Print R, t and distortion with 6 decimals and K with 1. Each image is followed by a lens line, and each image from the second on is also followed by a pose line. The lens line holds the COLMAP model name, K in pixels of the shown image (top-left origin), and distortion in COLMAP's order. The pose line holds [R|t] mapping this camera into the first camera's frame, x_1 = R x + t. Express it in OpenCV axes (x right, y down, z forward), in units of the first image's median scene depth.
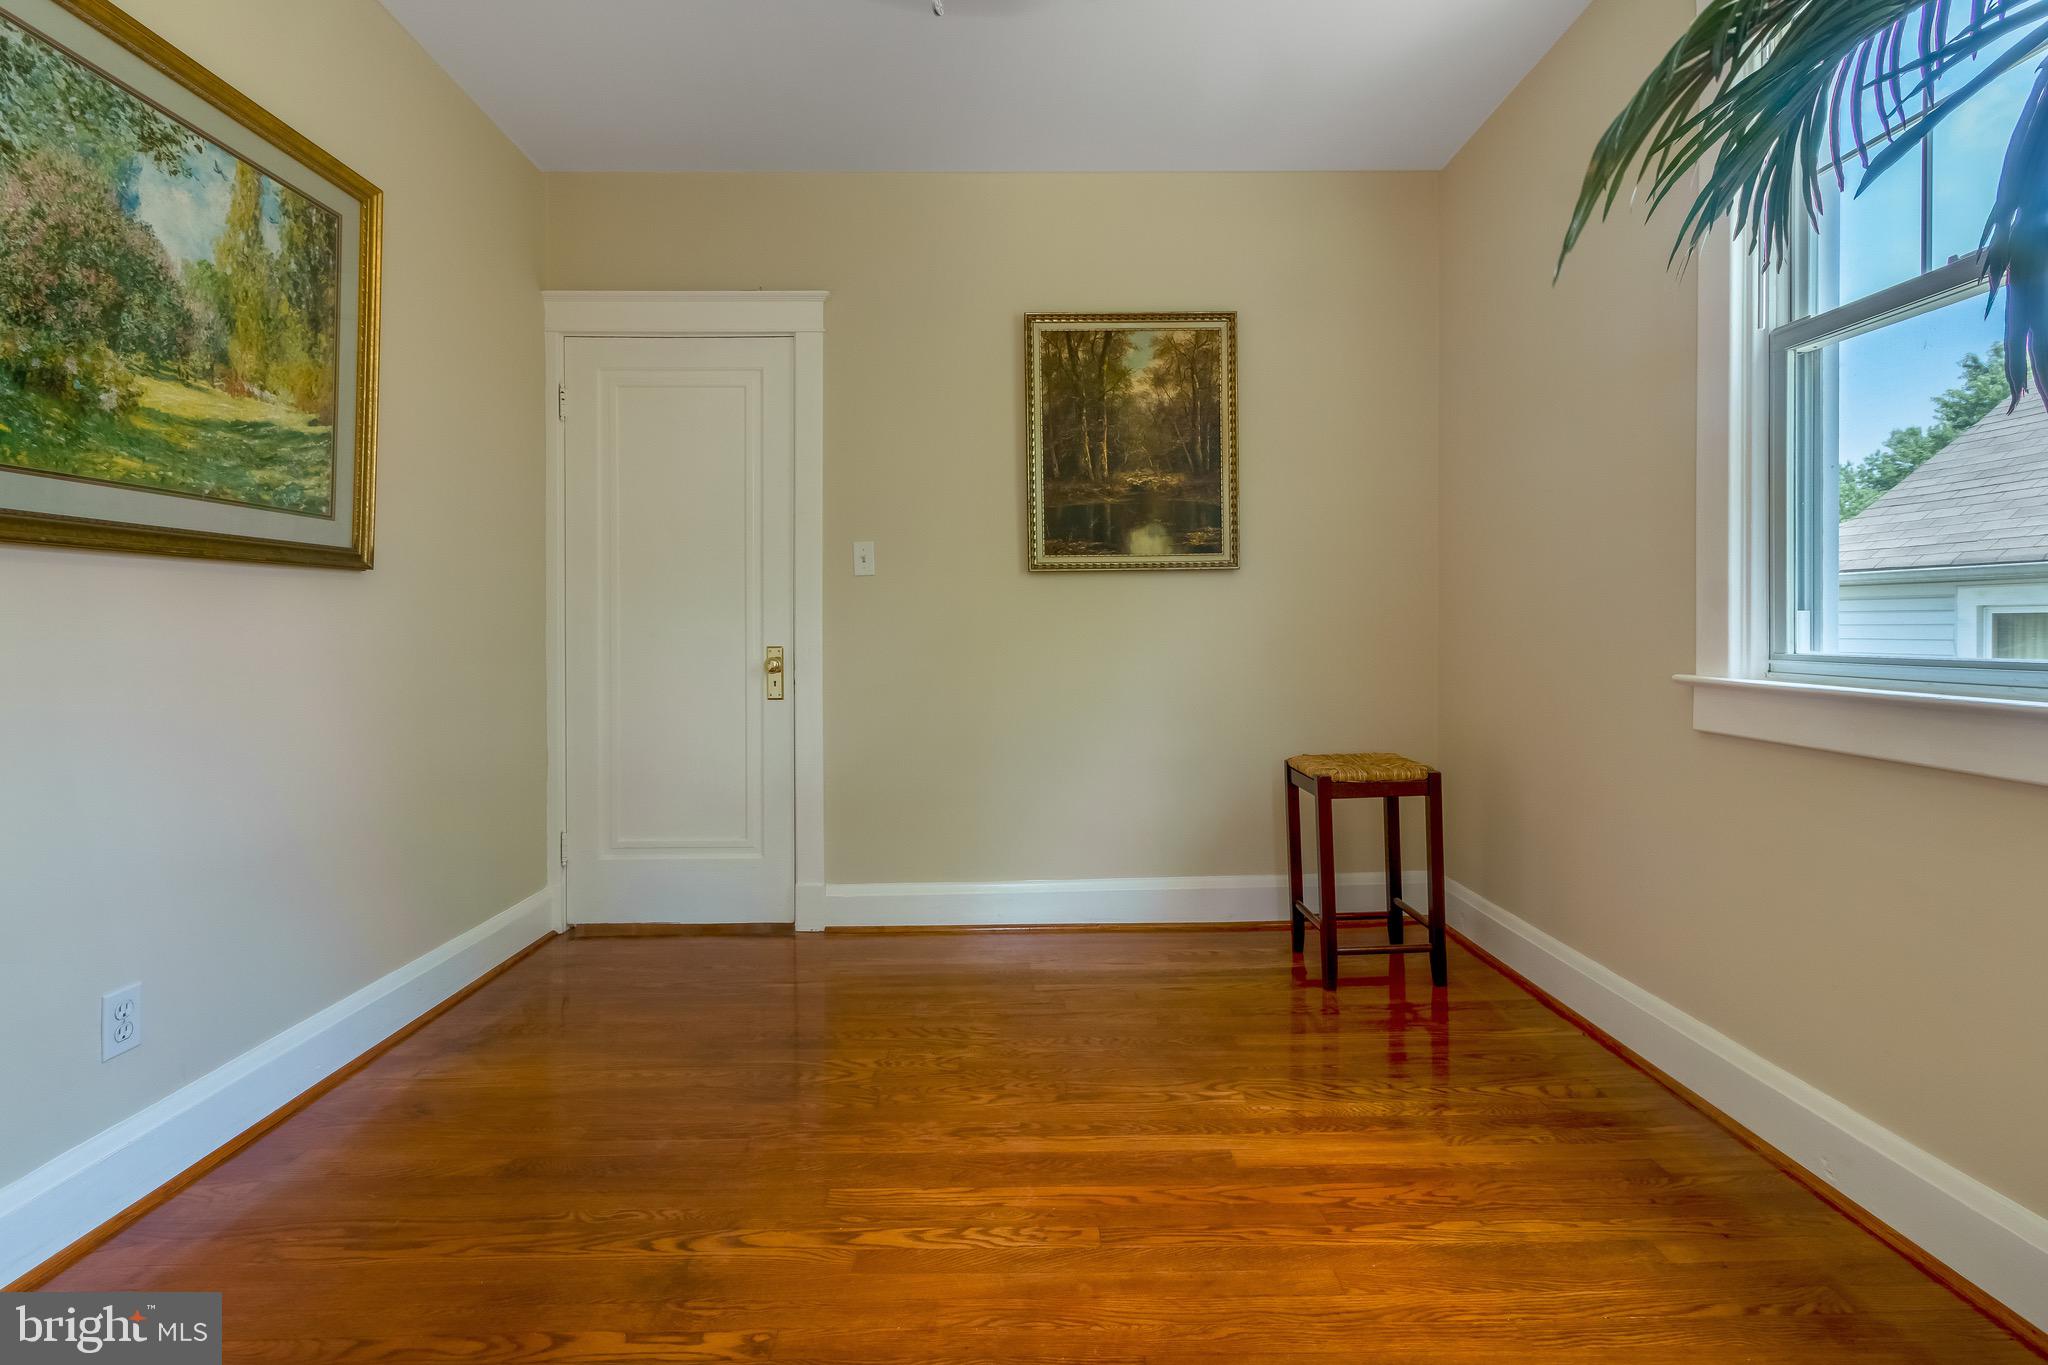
lens RADIAL K [[944.1, 0, 1021.9], [0, 944.1, 647.0], [0, 0, 1]] dist [0.003856, 0.000594]
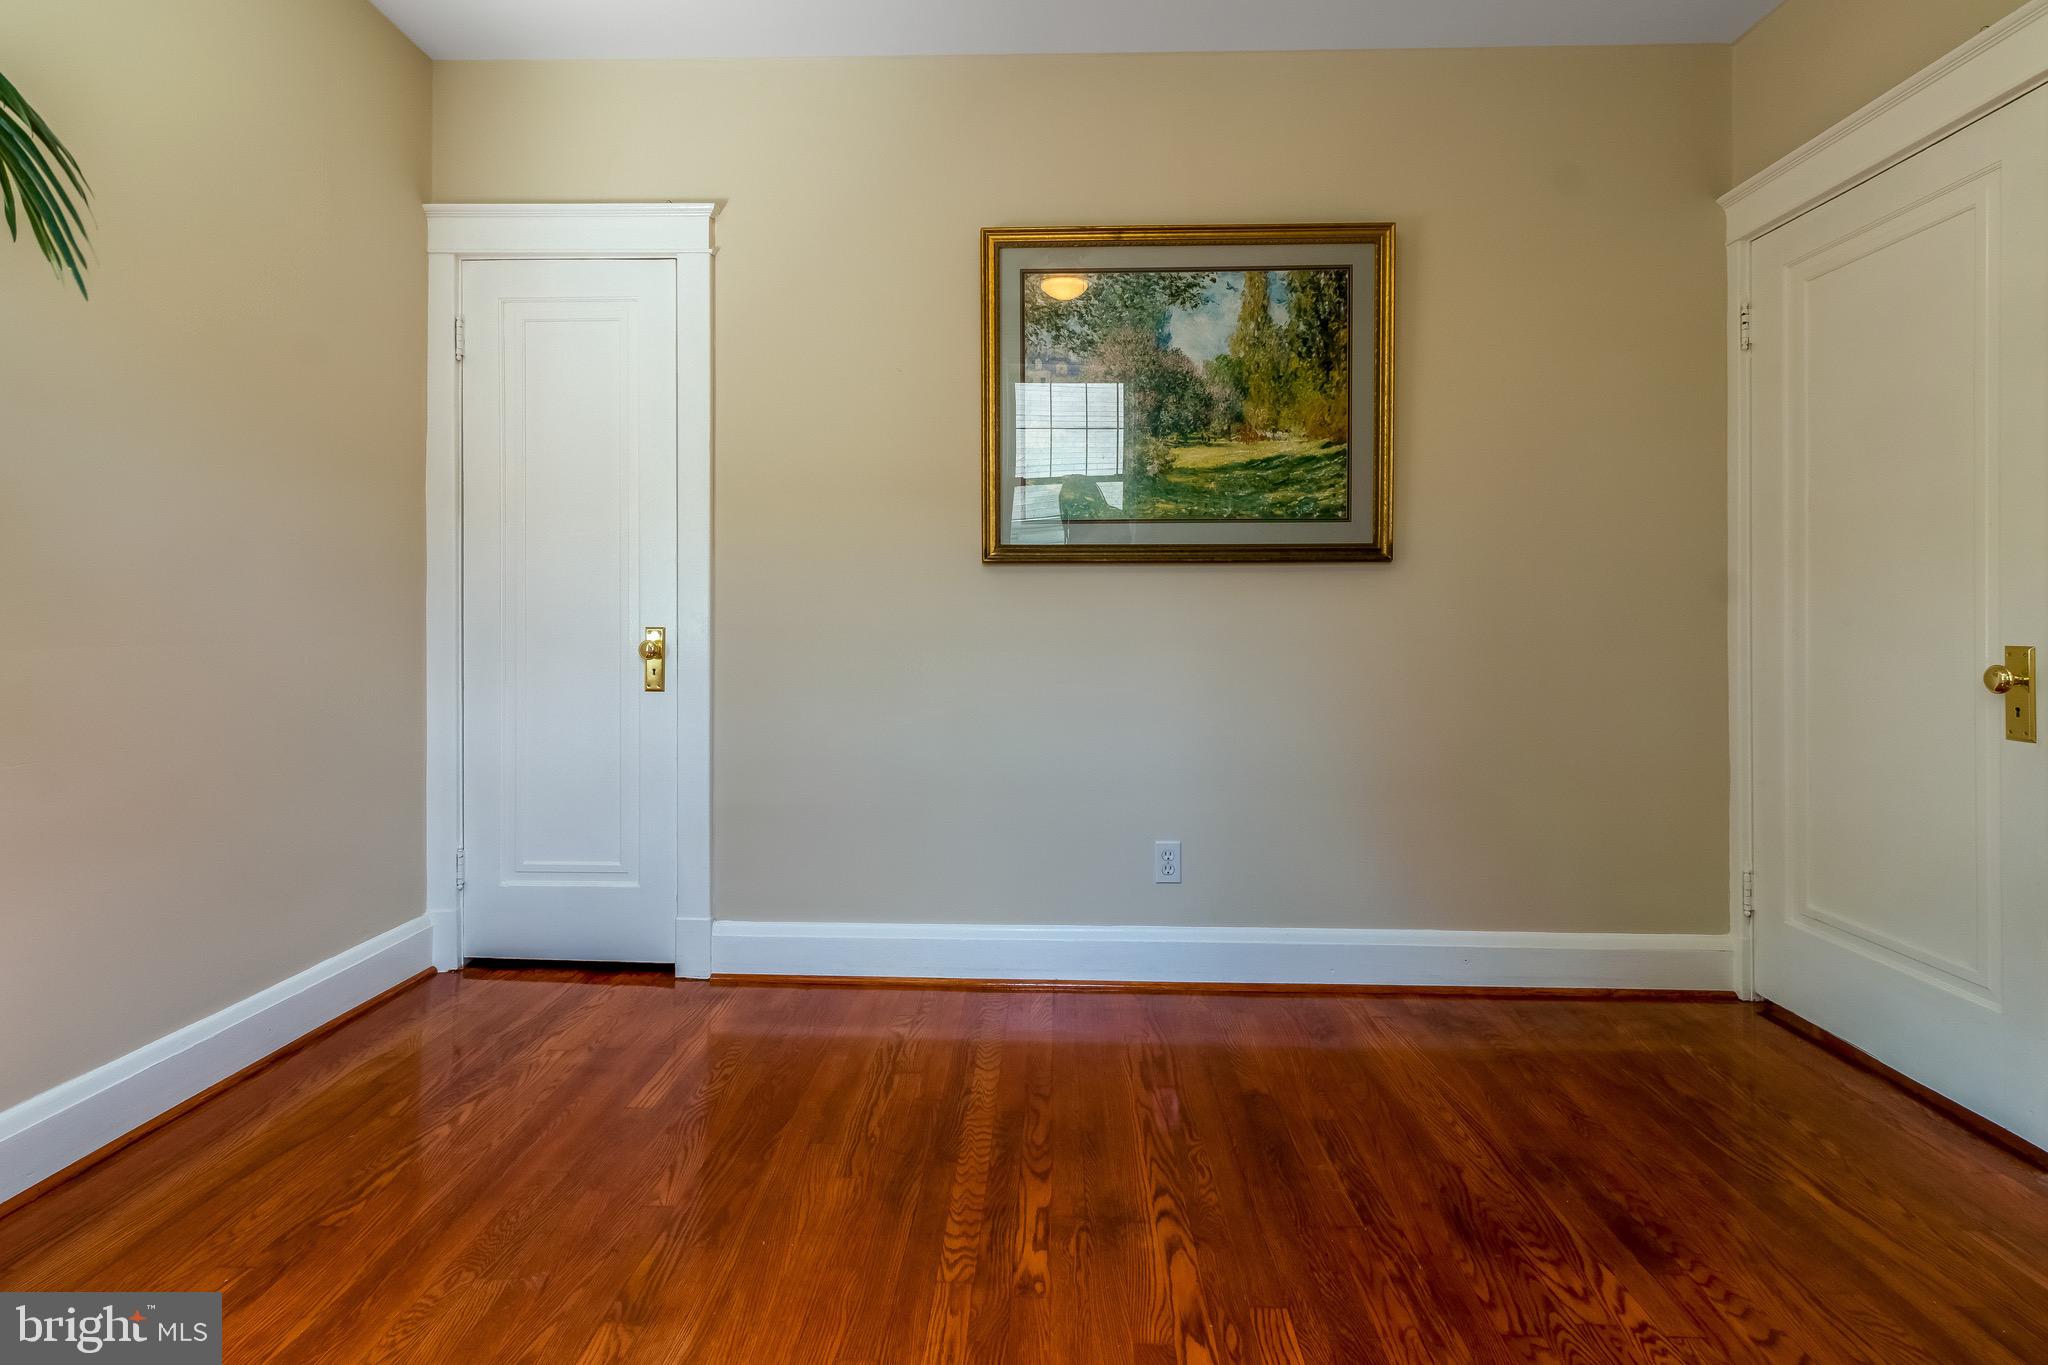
lens RADIAL K [[950.5, 0, 1027.6], [0, 950.5, 620.1], [0, 0, 1]] dist [0.006025, 0.000615]
pose [[-0.034023, 0.010526, -0.999366, 0.577345], [-0.022783, 0.999677, 0.011305, -0.016352], [0.999161, 0.023153, -0.033772, 0.749837]]
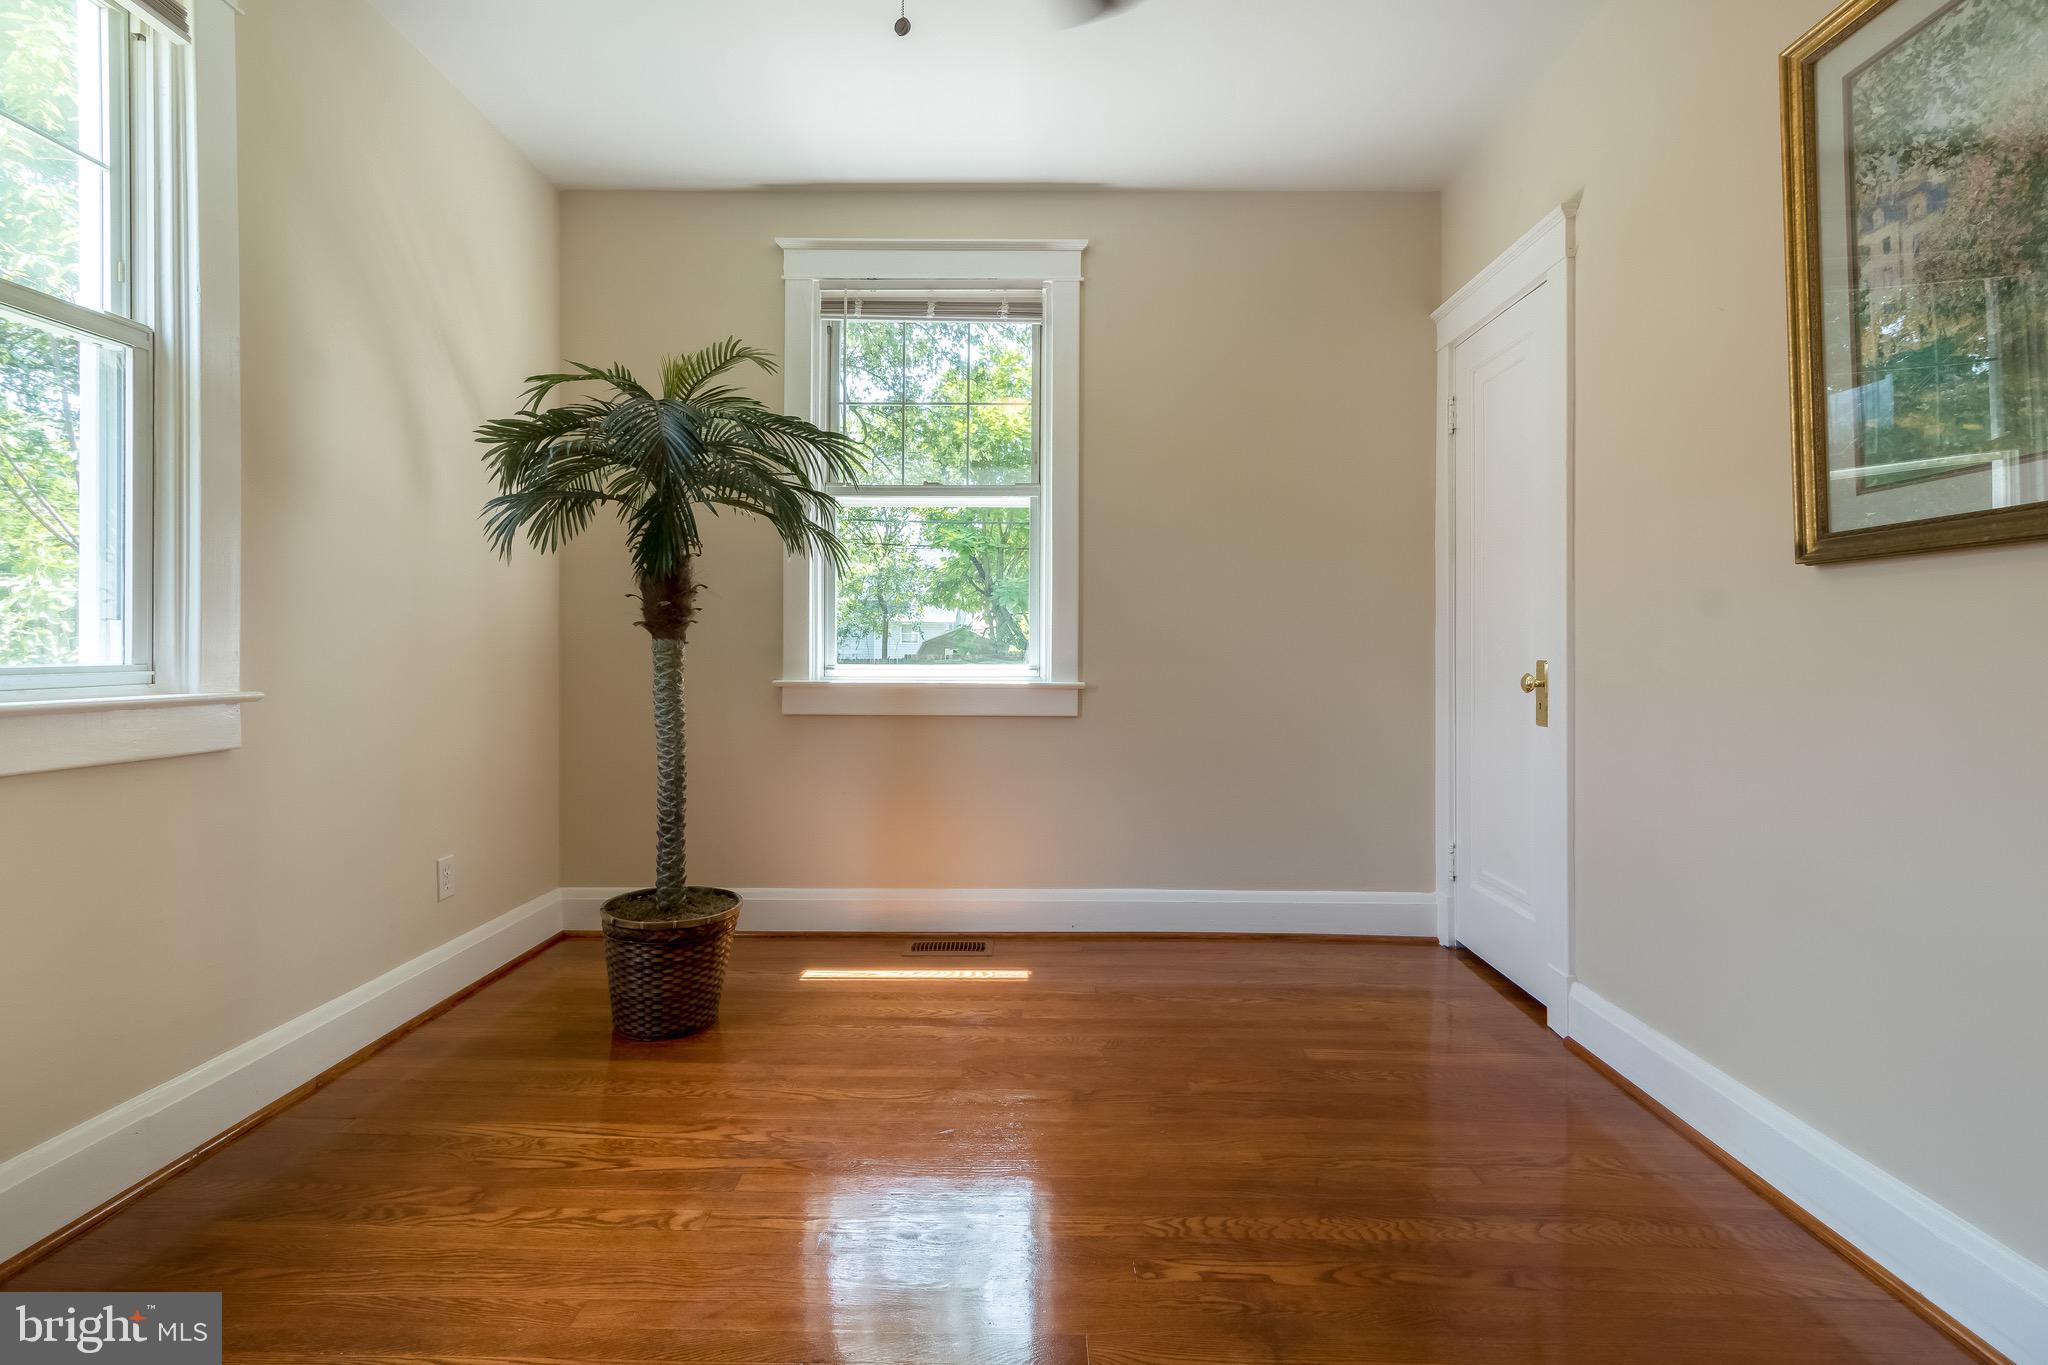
lens RADIAL K [[932.5, 0, 1022.3], [0, 932.5, 666.3], [0, 0, 1]] dist [0.000952, 0.000067]
pose [[-0.999931, 0.000403, 0.011765, -0.104534], [0.000862, 0.999239, 0.039004, -0.023282], [-0.011740, 0.039011, -0.999170, 1.546500]]
